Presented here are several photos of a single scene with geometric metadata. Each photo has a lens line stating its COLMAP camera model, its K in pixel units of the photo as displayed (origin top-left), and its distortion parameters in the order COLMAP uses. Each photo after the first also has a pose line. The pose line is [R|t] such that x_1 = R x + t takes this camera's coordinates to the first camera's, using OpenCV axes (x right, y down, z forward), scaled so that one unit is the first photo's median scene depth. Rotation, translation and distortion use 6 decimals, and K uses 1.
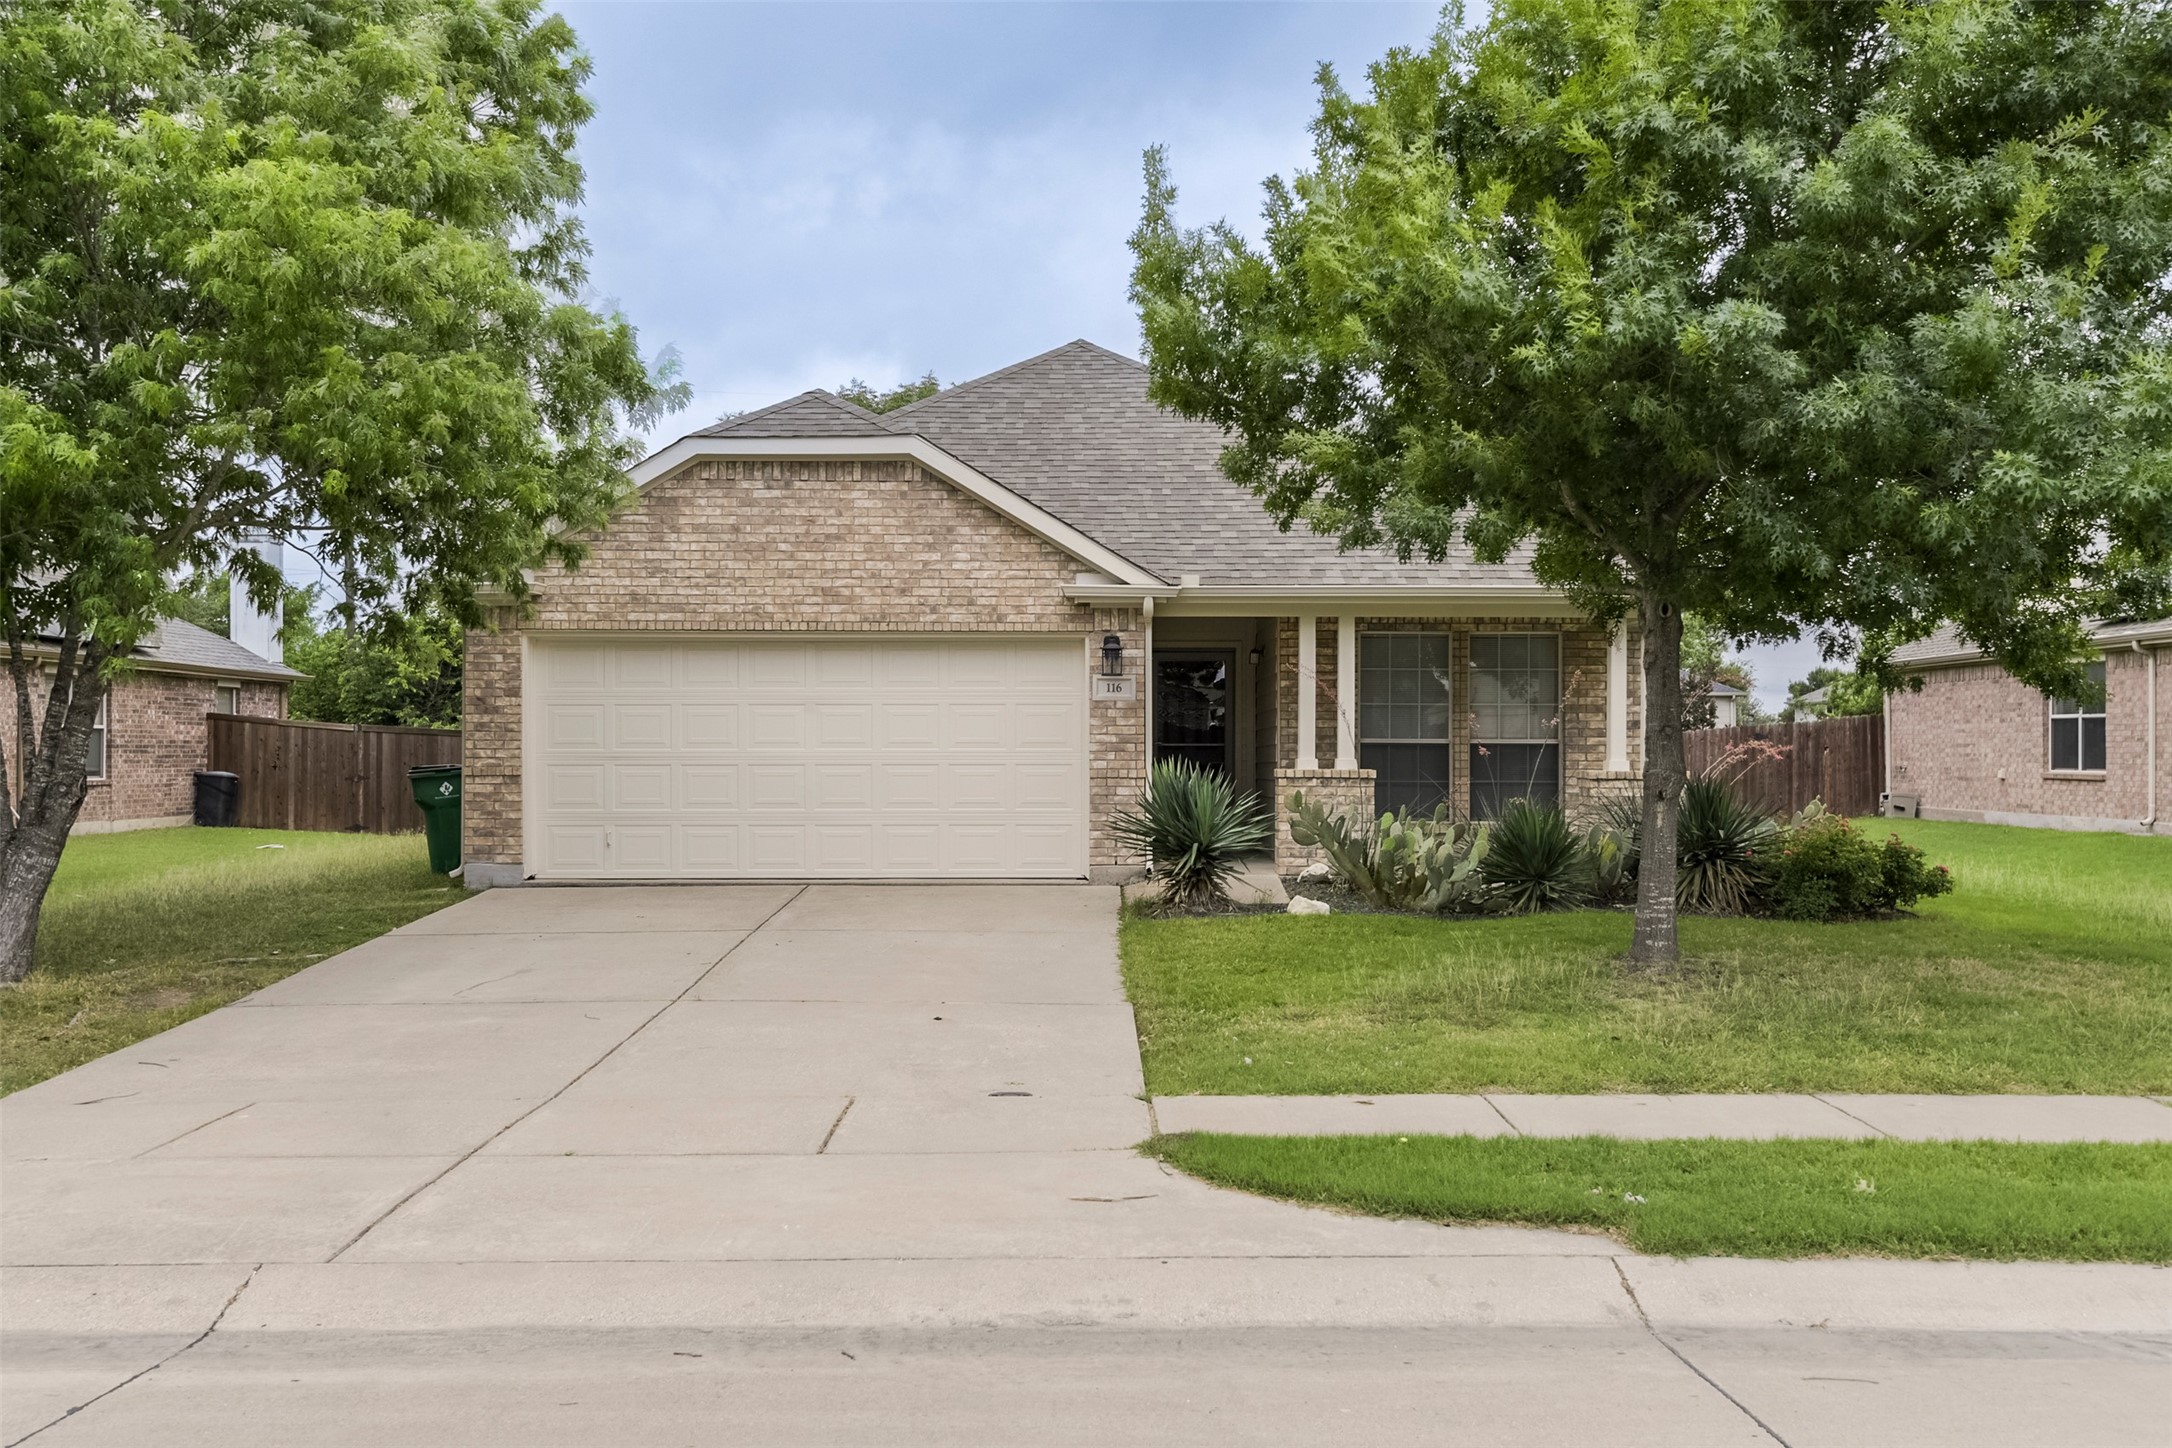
lens RADIAL K [[2079.8, 0, 1086.0], [0, 2079.8, 724.0], [0, 0, 1]] dist [0.058269, 0.000707]
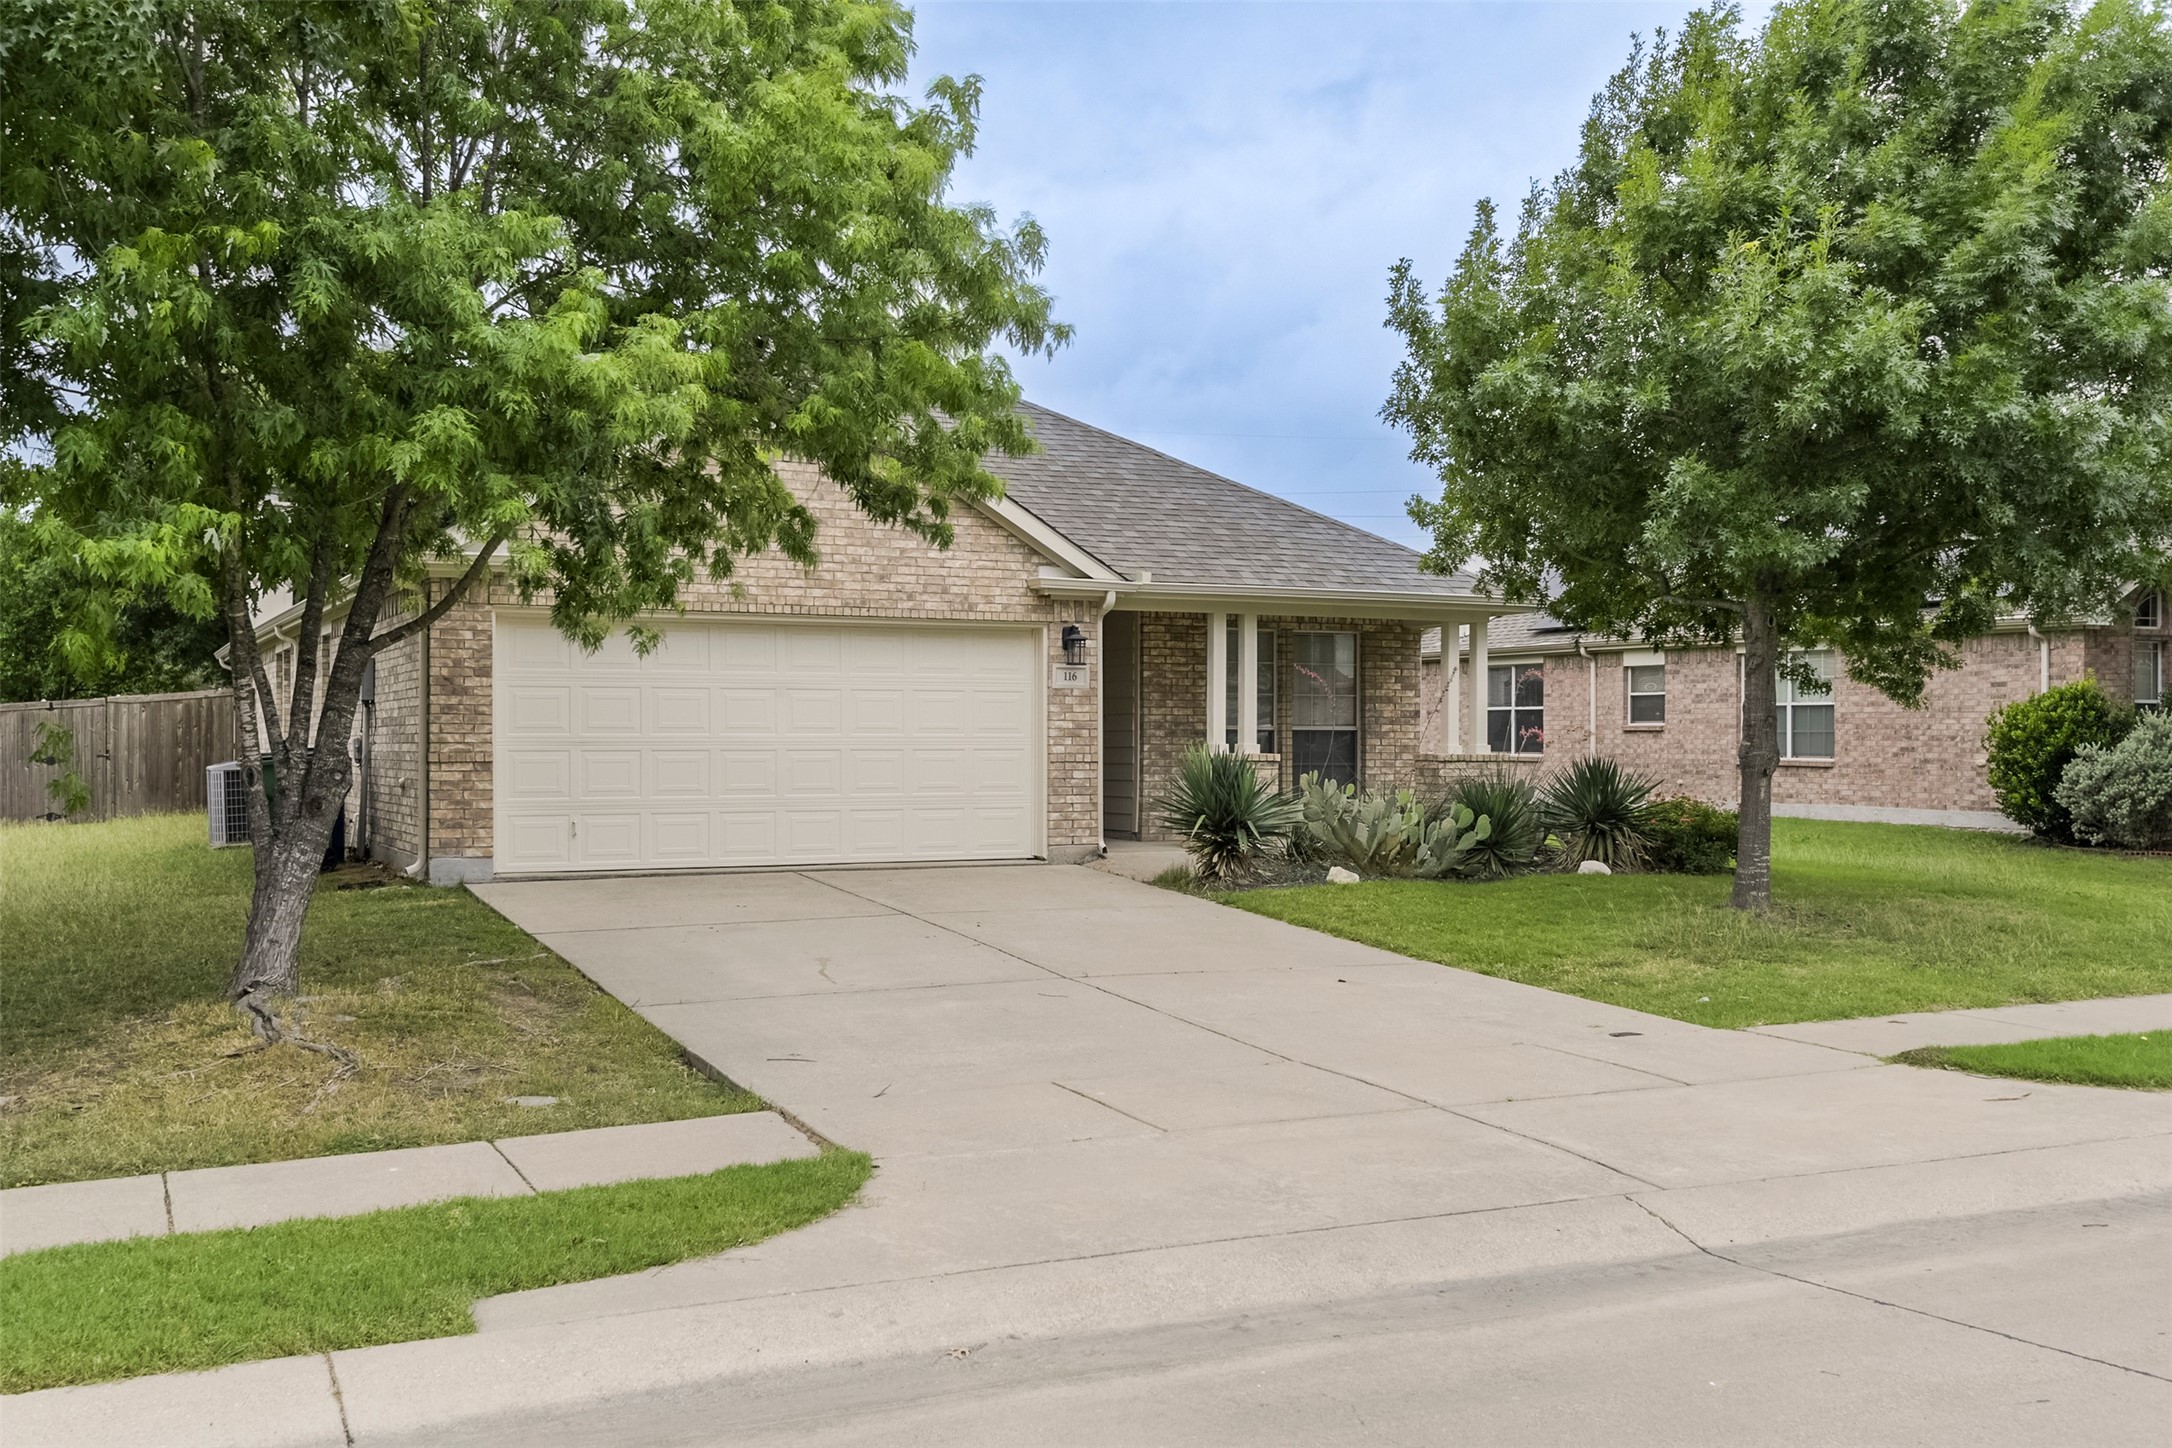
lens RADIAL K [[2079.8, 0, 1086.0], [0, 2079.8, 724.0], [0, 0, 1]] dist [0.058269, 0.000707]
pose [[0.900807, 0.003819, 0.434203, -0.435922], [-0.006493, 0.999968, 0.004676, 0.001736], [-0.434171, -0.007032, 0.900803, 0.049618]]
